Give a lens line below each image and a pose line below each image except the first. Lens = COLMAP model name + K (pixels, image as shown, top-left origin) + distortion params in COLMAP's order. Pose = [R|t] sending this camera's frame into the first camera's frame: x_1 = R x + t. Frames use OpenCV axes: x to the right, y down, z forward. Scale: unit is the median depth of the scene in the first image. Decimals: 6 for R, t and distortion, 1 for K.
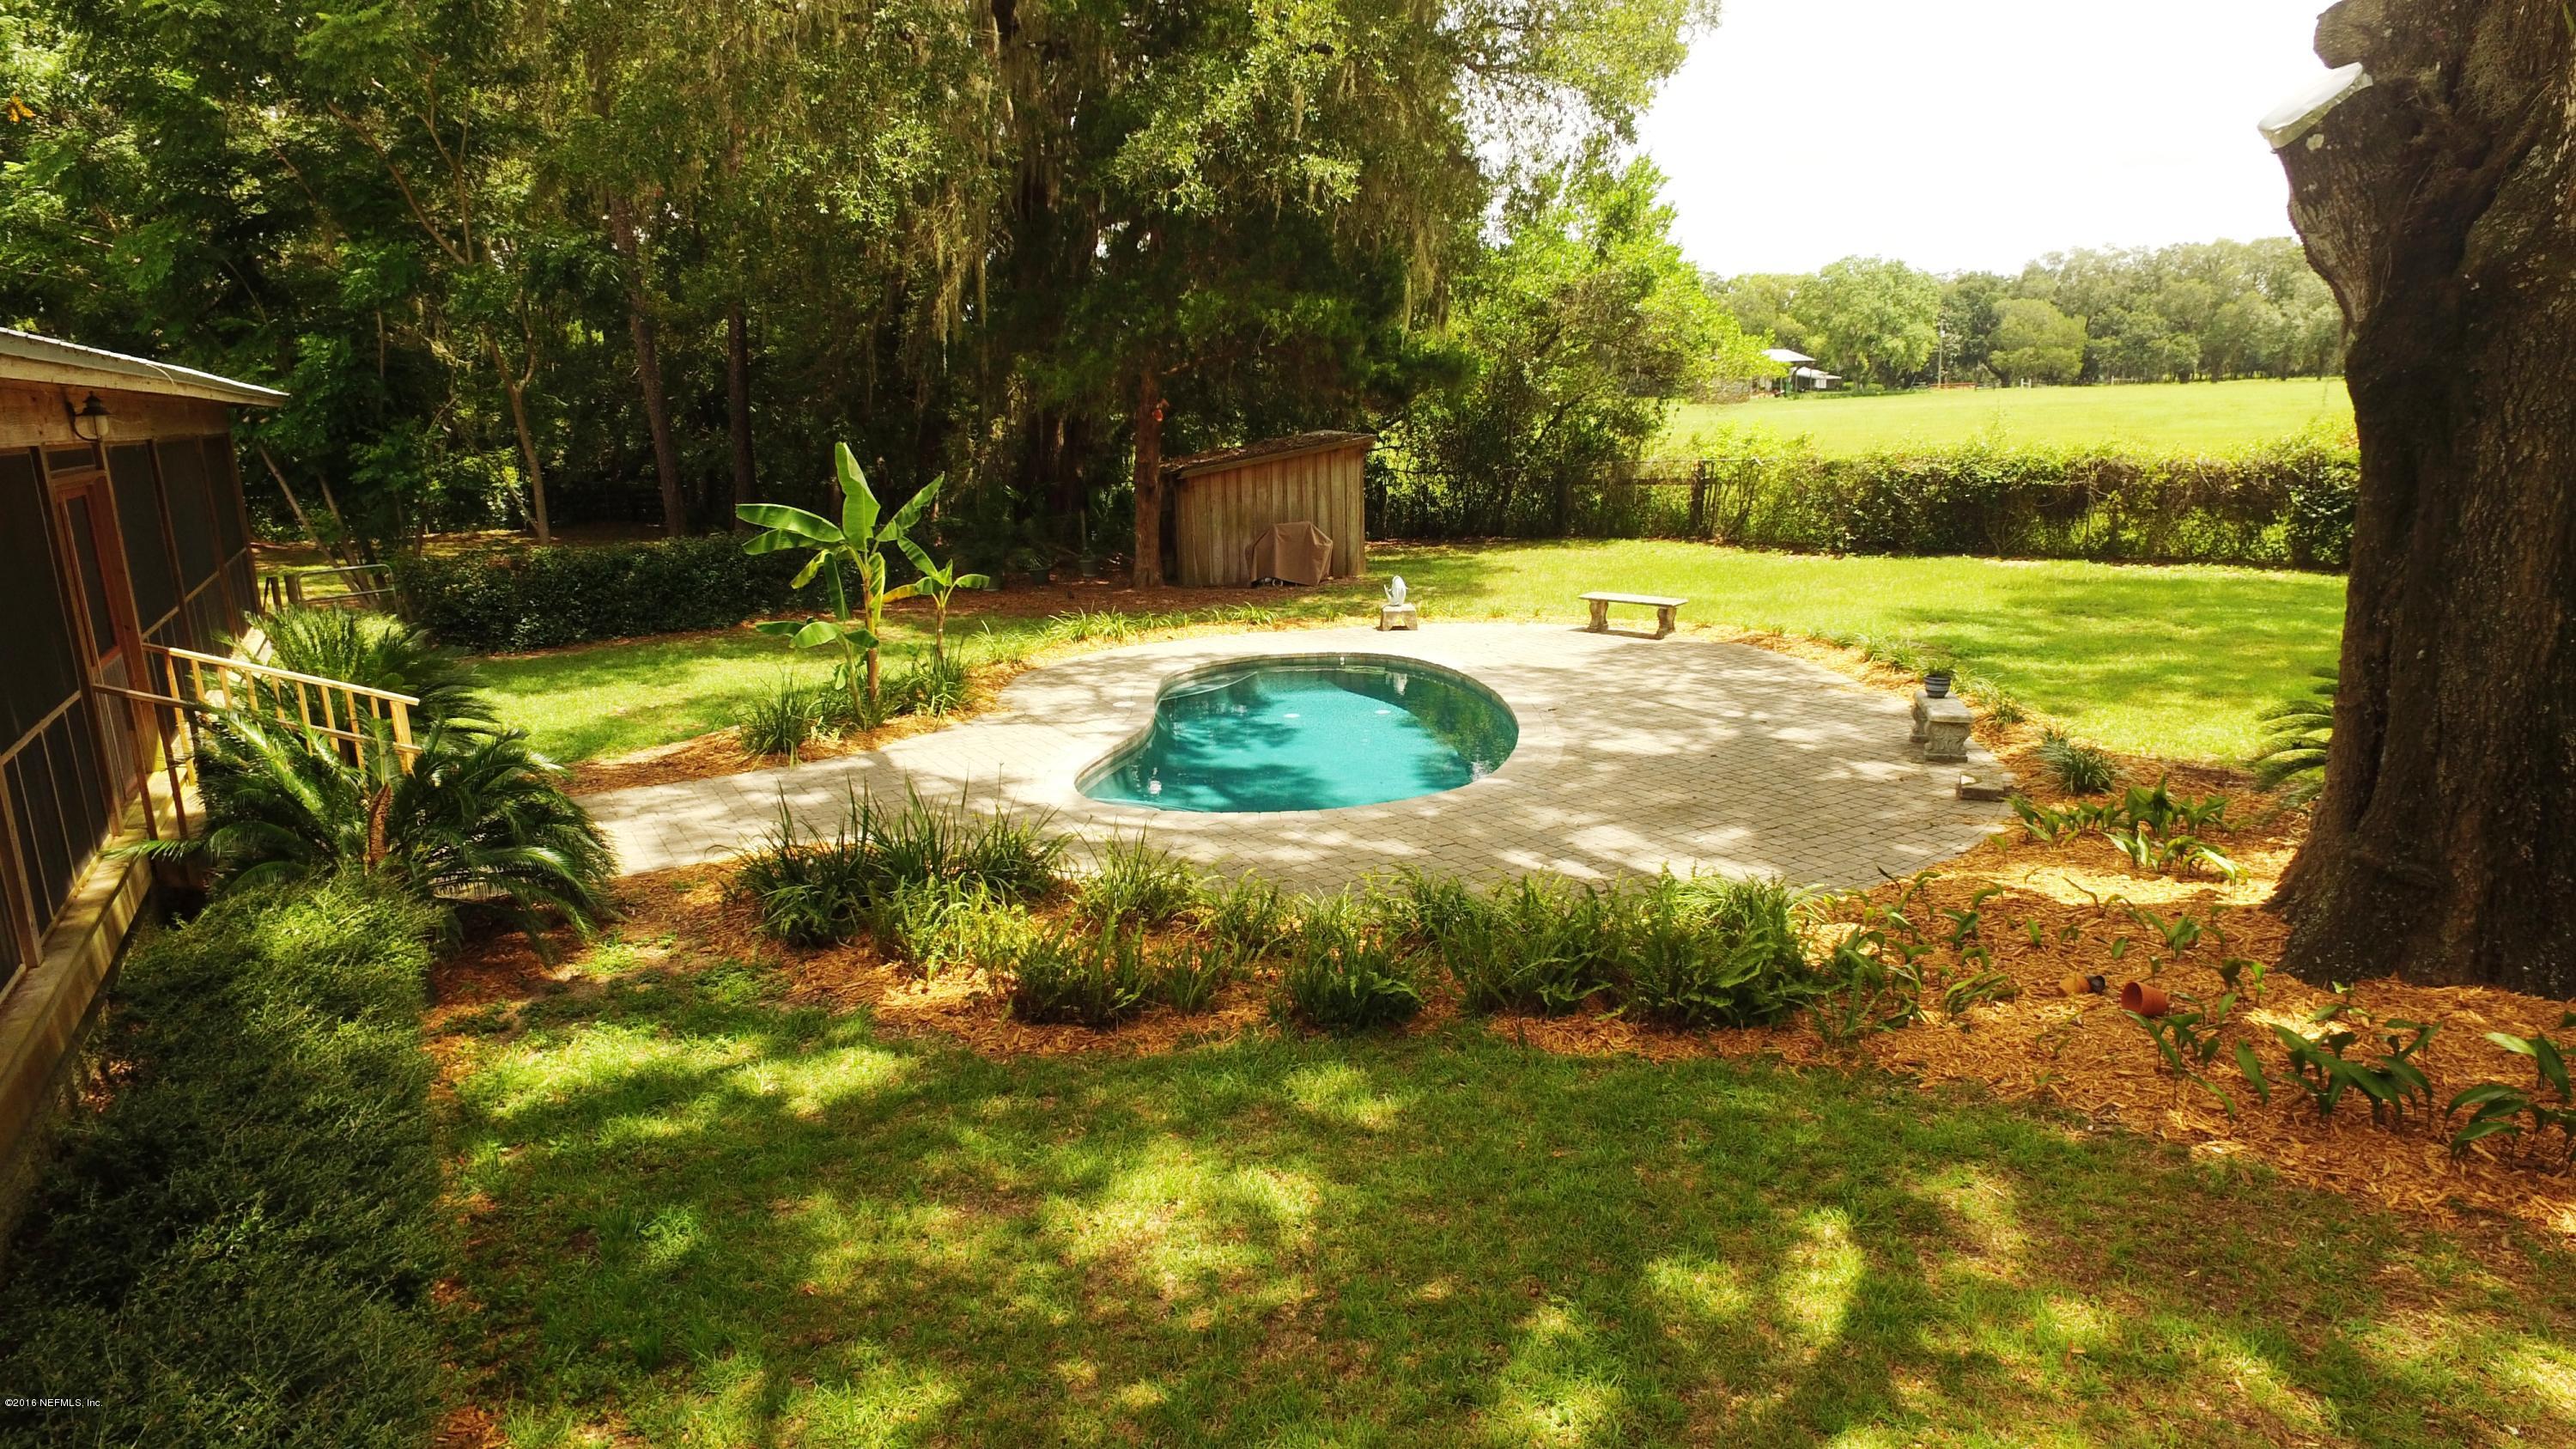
lens RADIAL K [[1498.7, 0, 1288.0], [0, 1498.7, 724.5], [0, 0, 1]] dist [-0.001767, -0.000454]
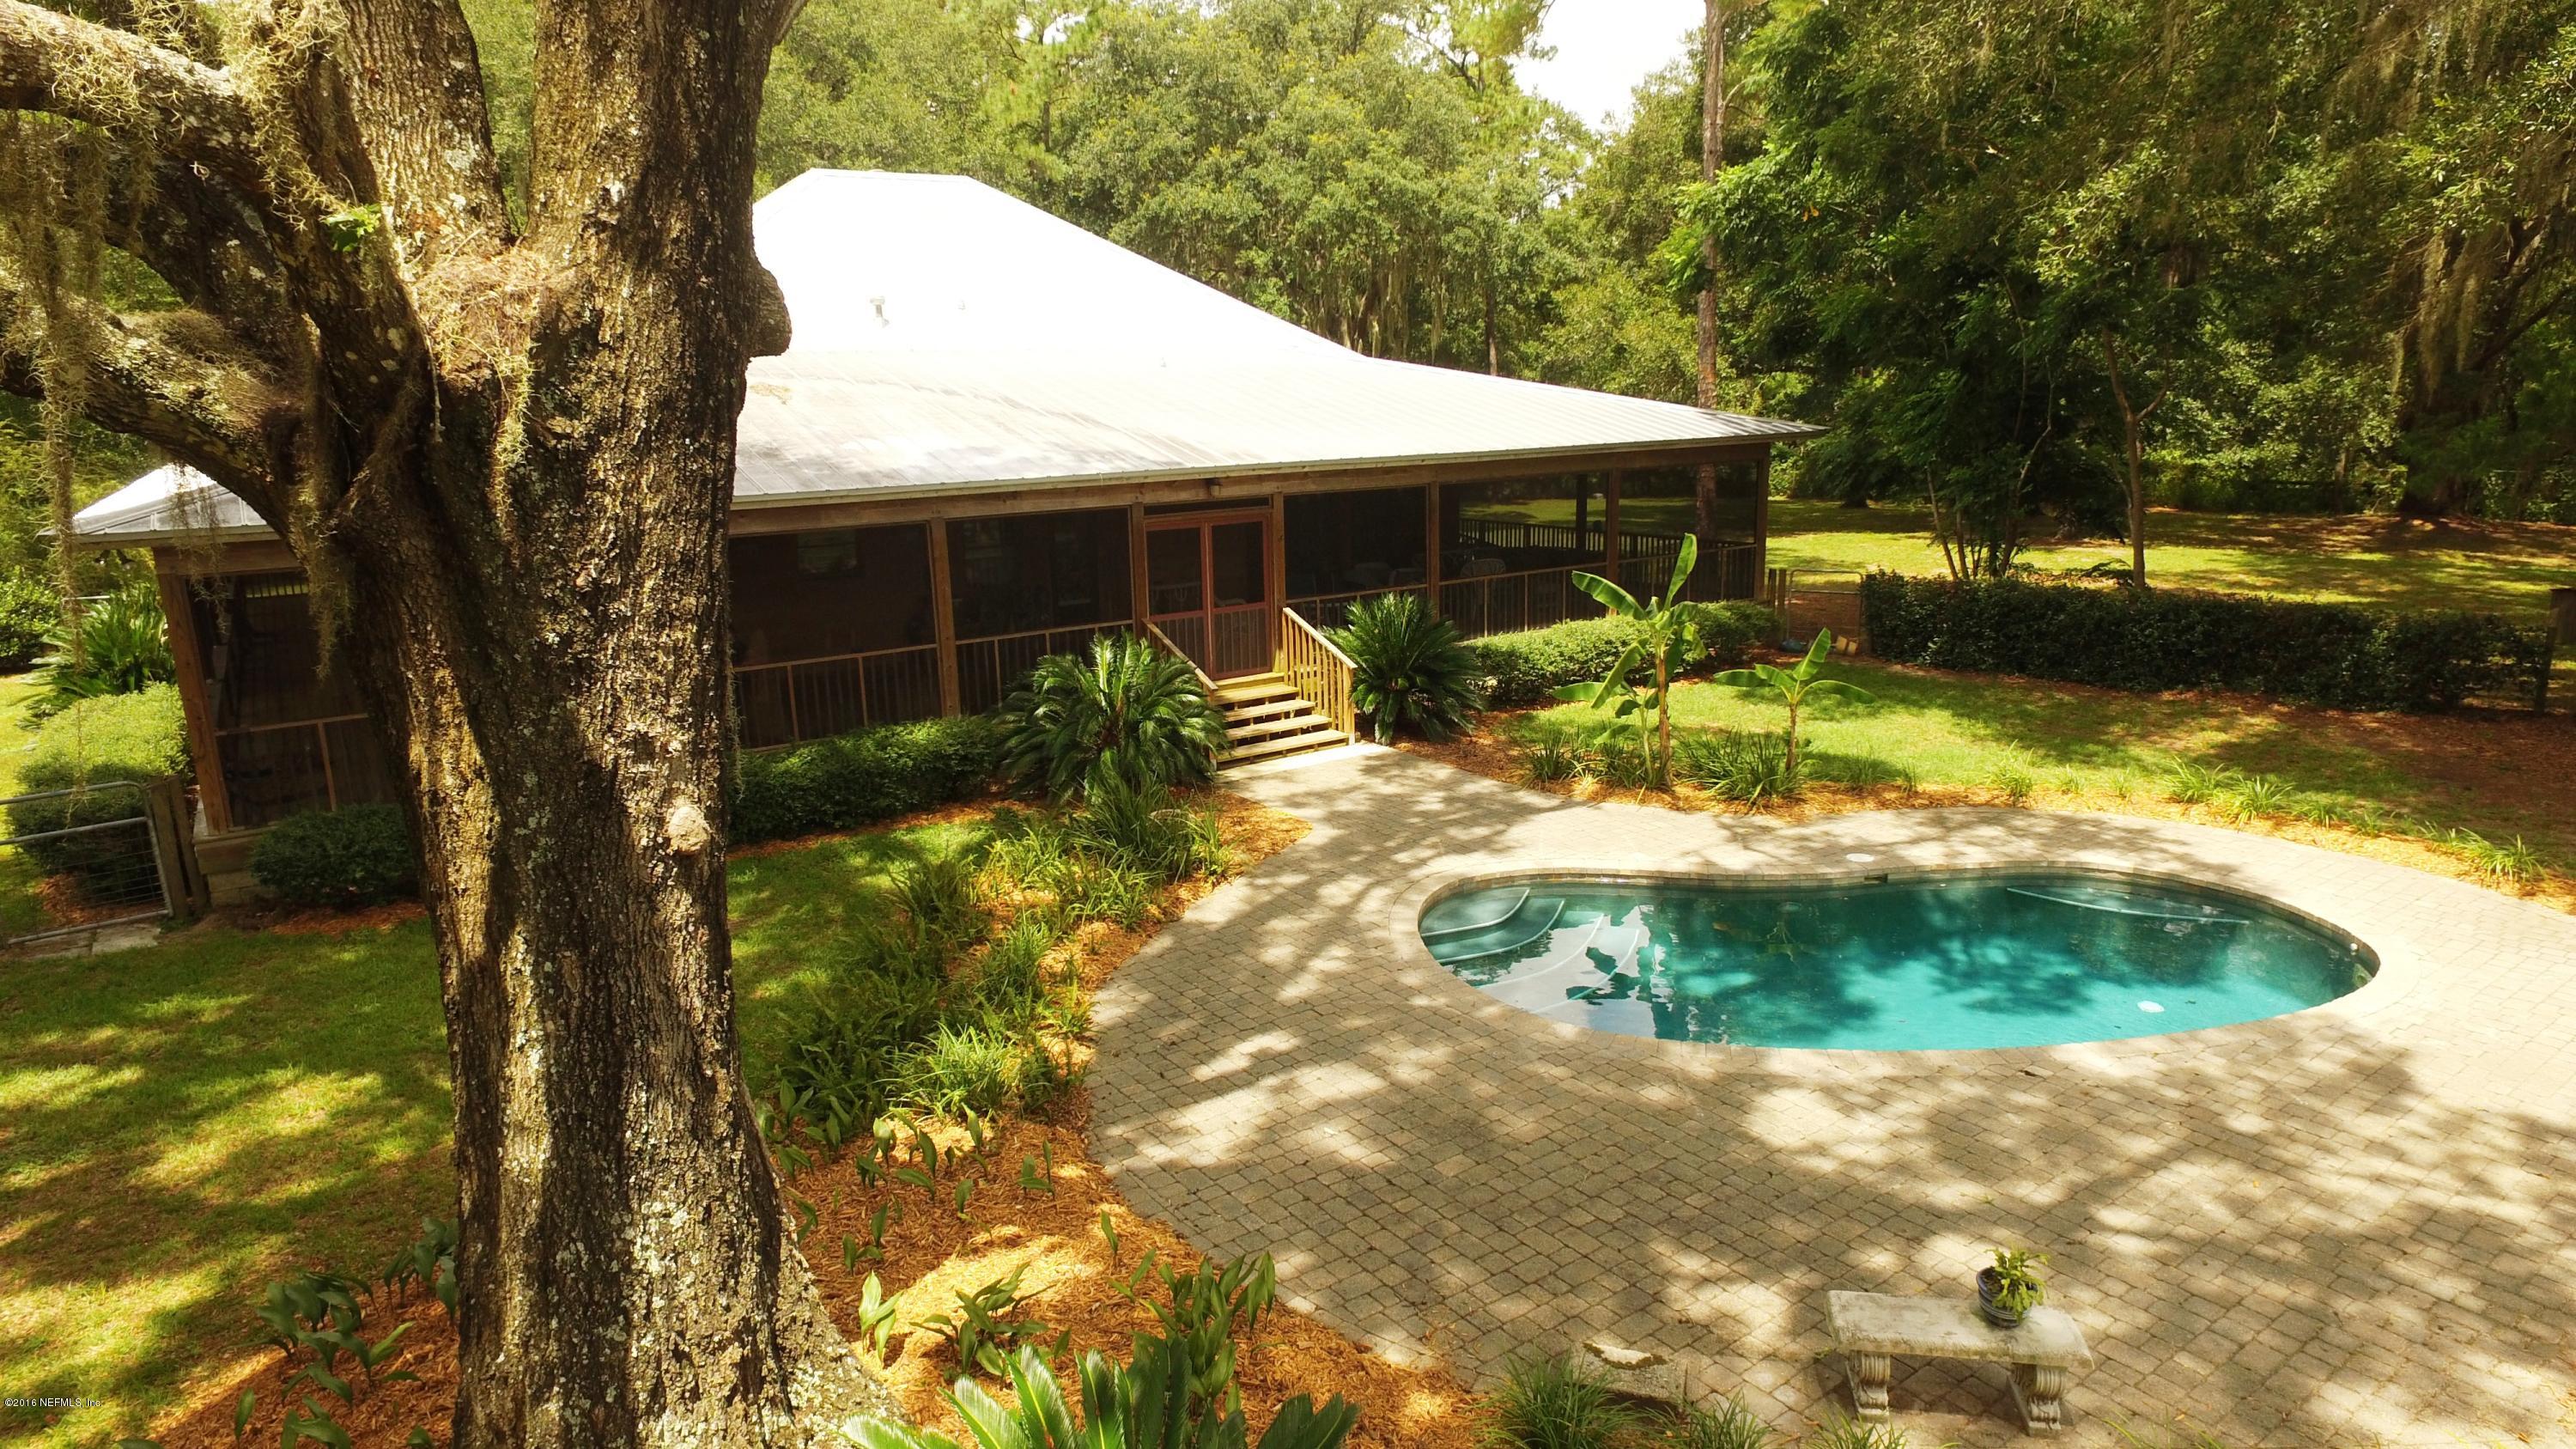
lens RADIAL K [[1499.7, 0, 1288.0], [0, 1499.7, 724.5], [0, 0, 1]] dist [-0.021190, 0.025223]
pose [[0.059491, 0.245590, -0.967547, 1.459776], [-0.193589, 0.953700, 0.230172, -0.471017], [0.979277, 0.173614, 0.104280, 1.181416]]
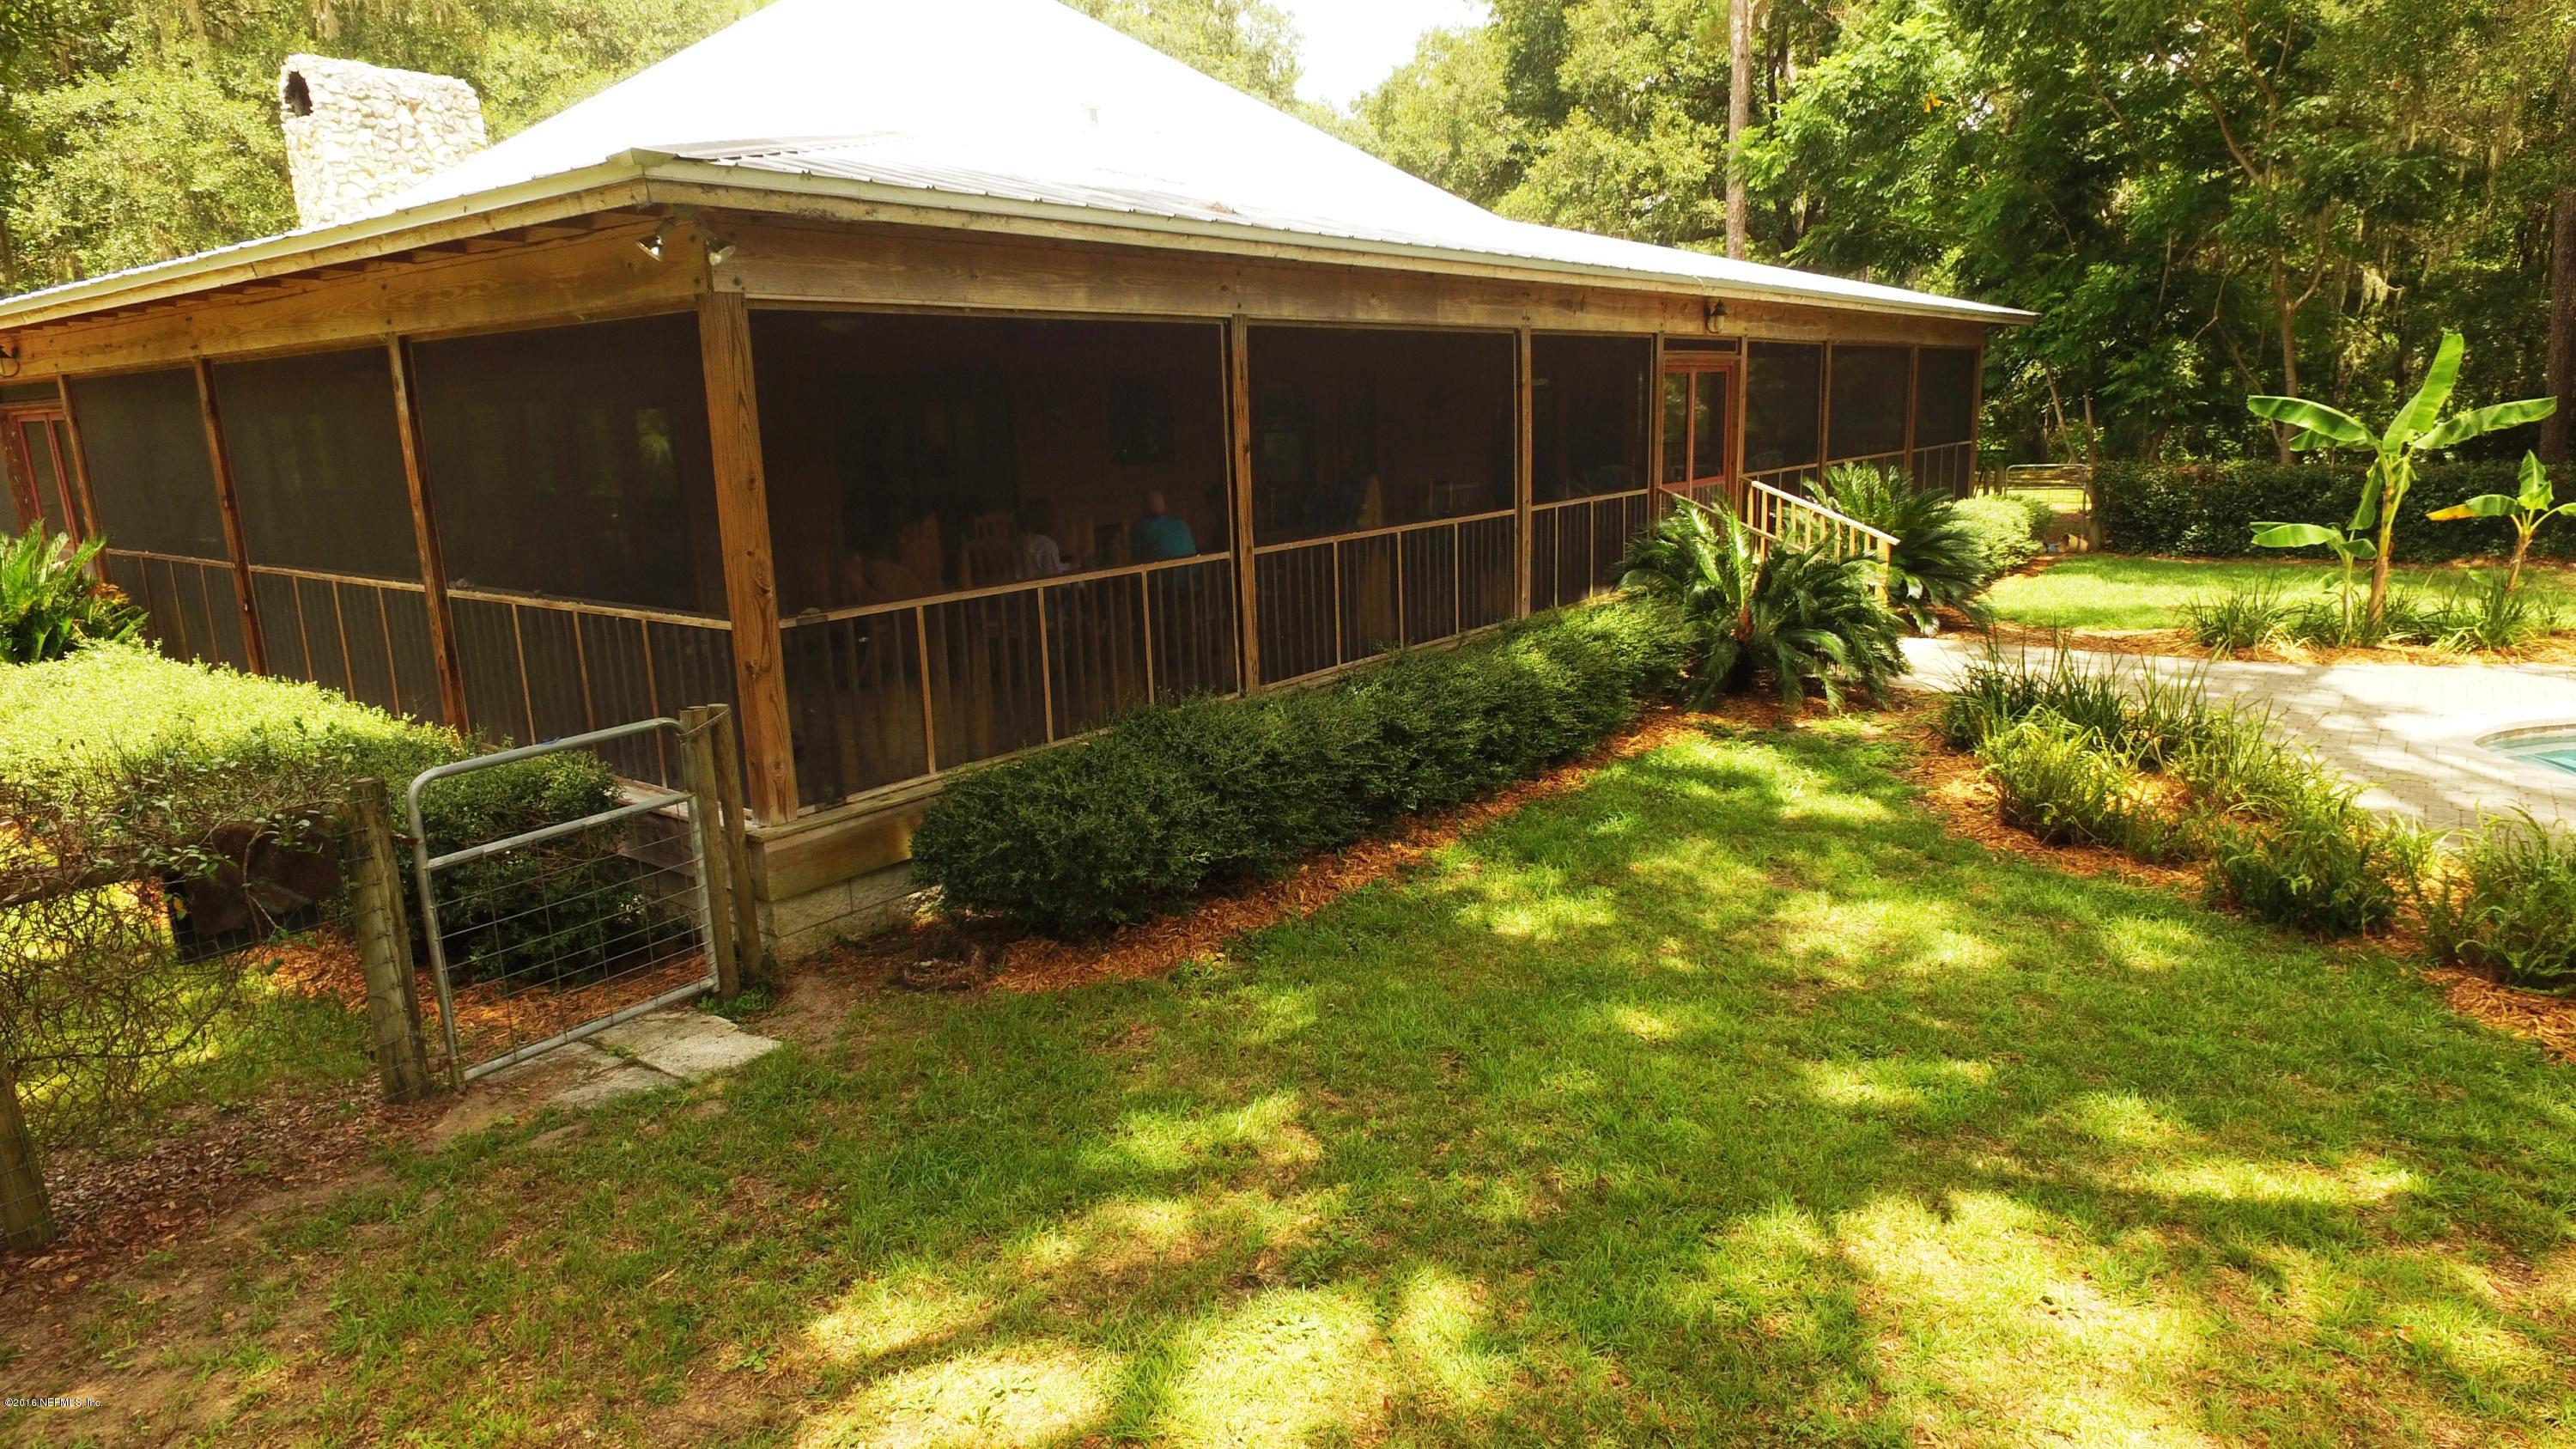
lens RADIAL K [[1499.7, 0, 1288.0], [0, 1499.7, 724.5], [0, 0, 1]] dist [-0.021190, 0.025223]
pose [[0.367036, 0.211590, -0.905822, 0.622443], [-0.182127, 0.971285, 0.153085, 0.053319], [0.912203, 0.108787, 0.395033, 0.063023]]
